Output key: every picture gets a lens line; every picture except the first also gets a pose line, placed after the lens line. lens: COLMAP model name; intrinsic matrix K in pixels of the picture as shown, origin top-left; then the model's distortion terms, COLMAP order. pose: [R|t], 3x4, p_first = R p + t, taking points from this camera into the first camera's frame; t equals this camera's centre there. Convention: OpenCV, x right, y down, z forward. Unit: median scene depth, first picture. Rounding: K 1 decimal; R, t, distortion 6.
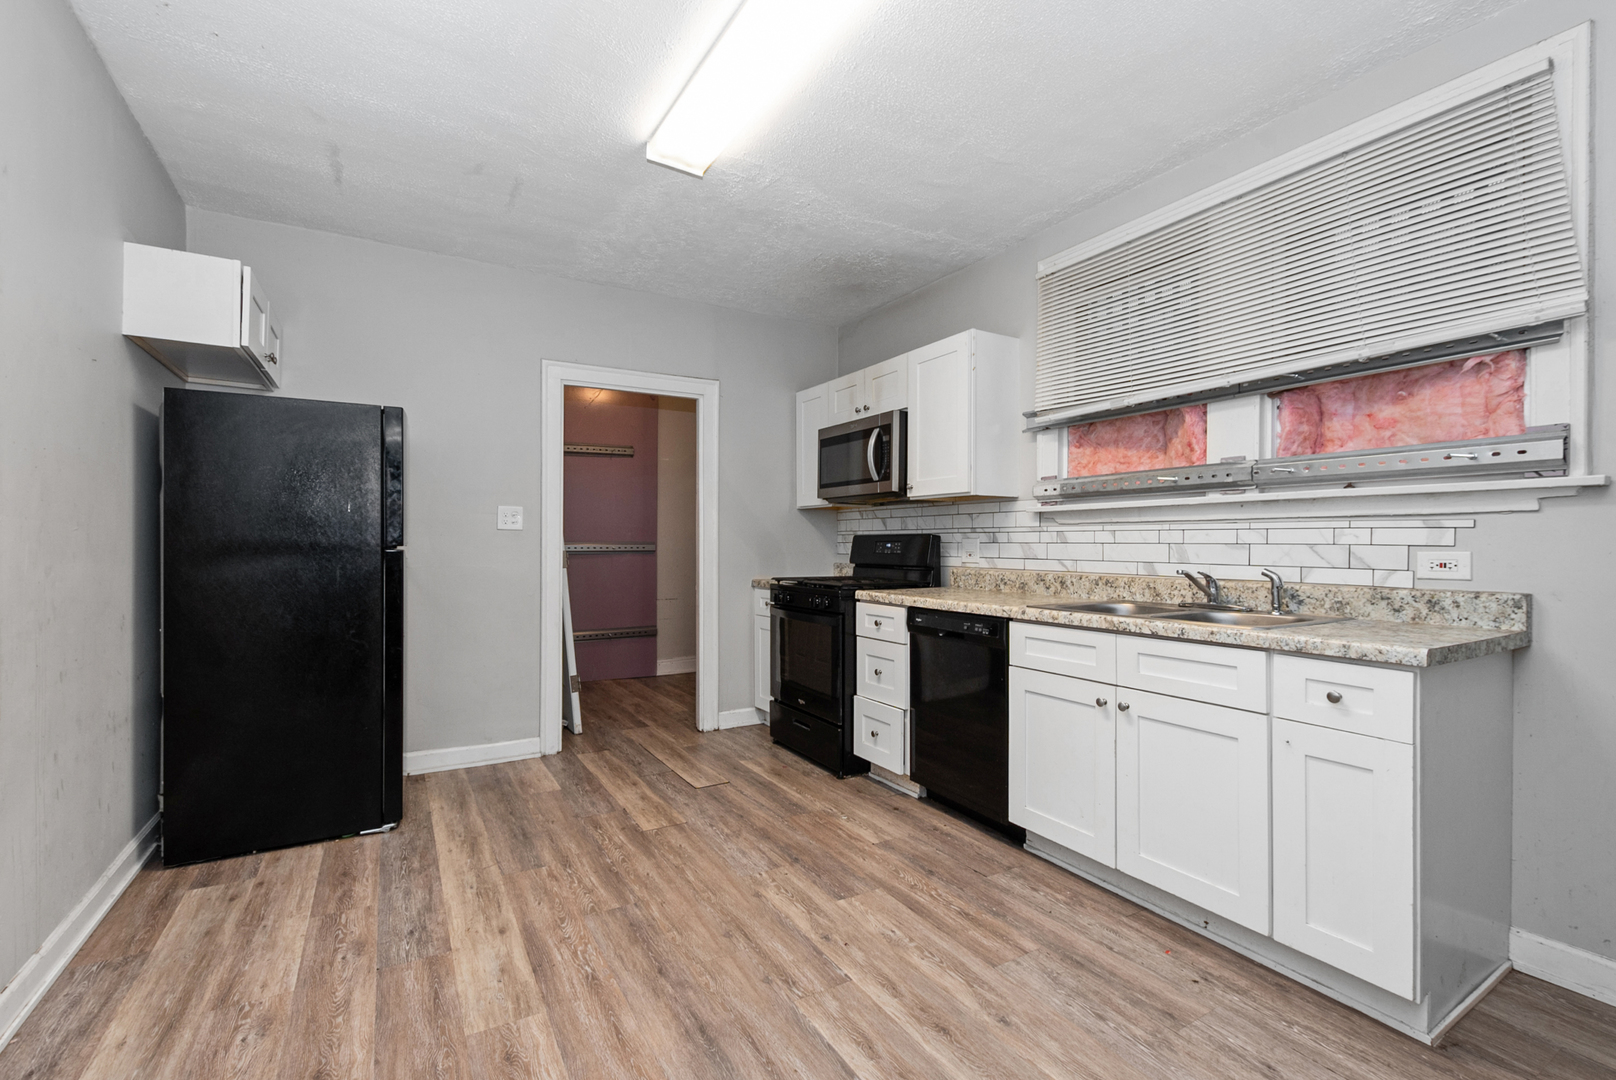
lens RADIAL K [[696.9, 0, 817.6], [0, 696.9, 536.1], [0, 0, 1]] dist [0.000184, -0.000726]
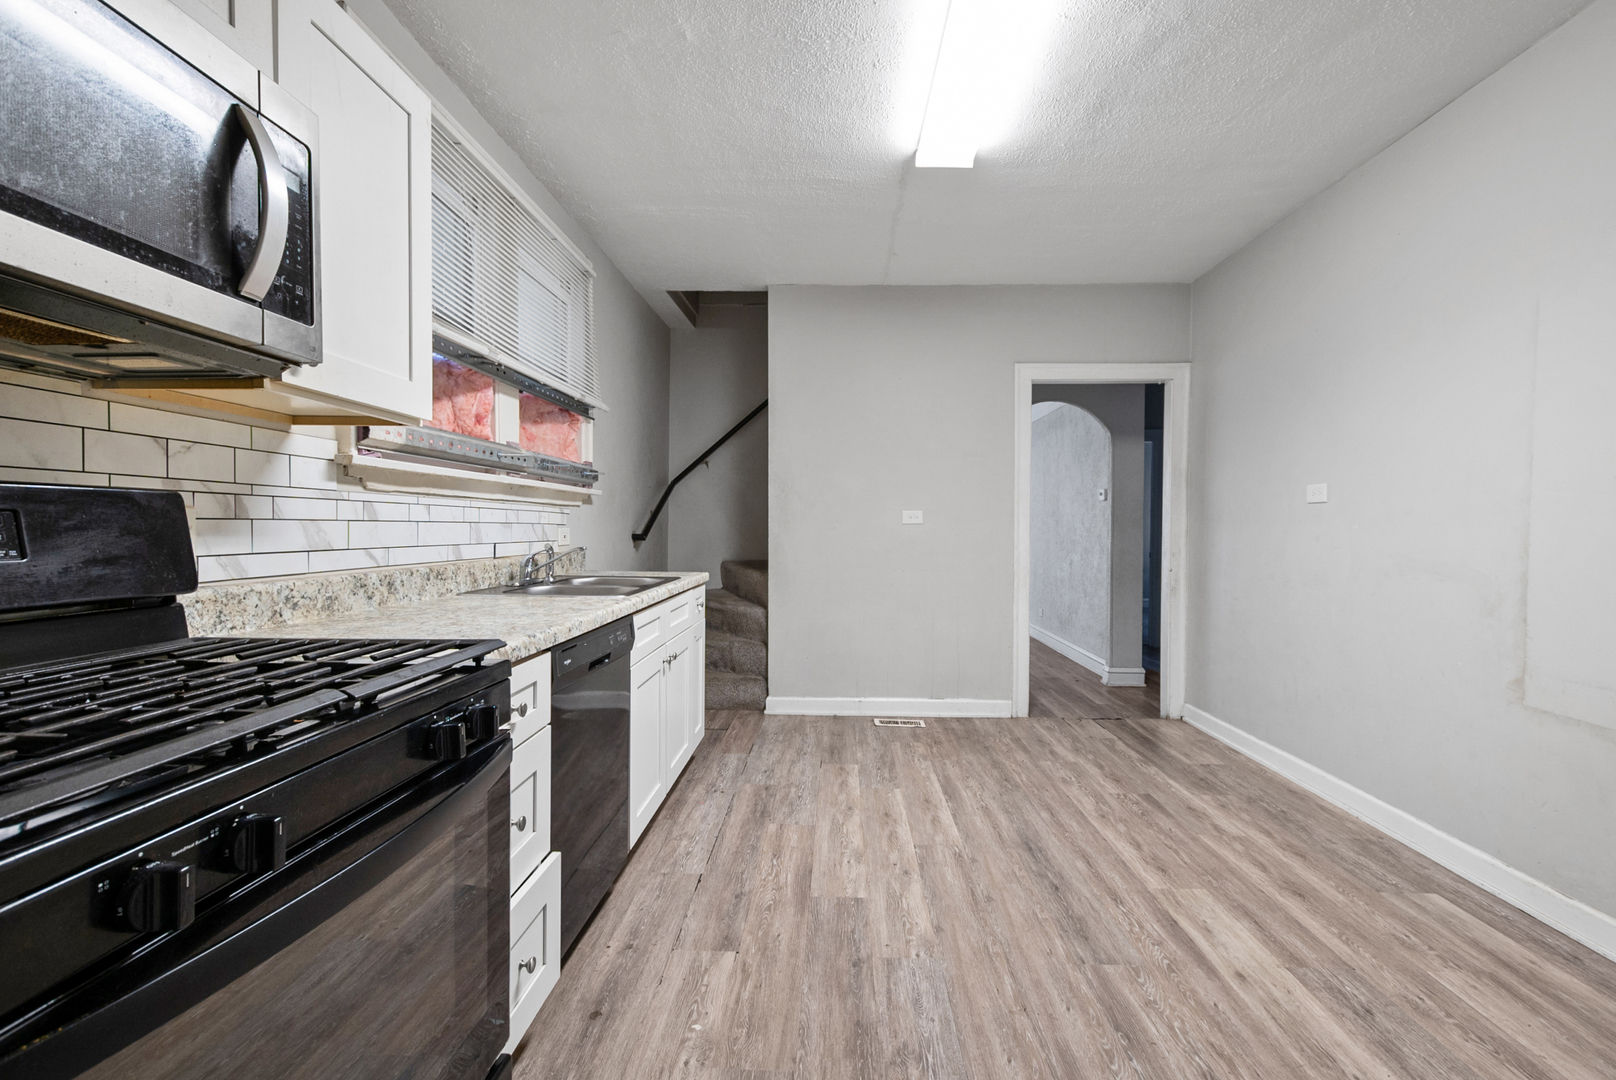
lens RADIAL K [[696.9, 0, 817.6], [0, 696.9, 536.1], [0, 0, 1]] dist [0.000184, -0.000726]
pose [[-0.836162, -0.017162, 0.548214, -0.463723], [-0.016063, 0.999848, 0.006800, 0.019409], [-0.548247, -0.003121, -0.836311, 1.957194]]
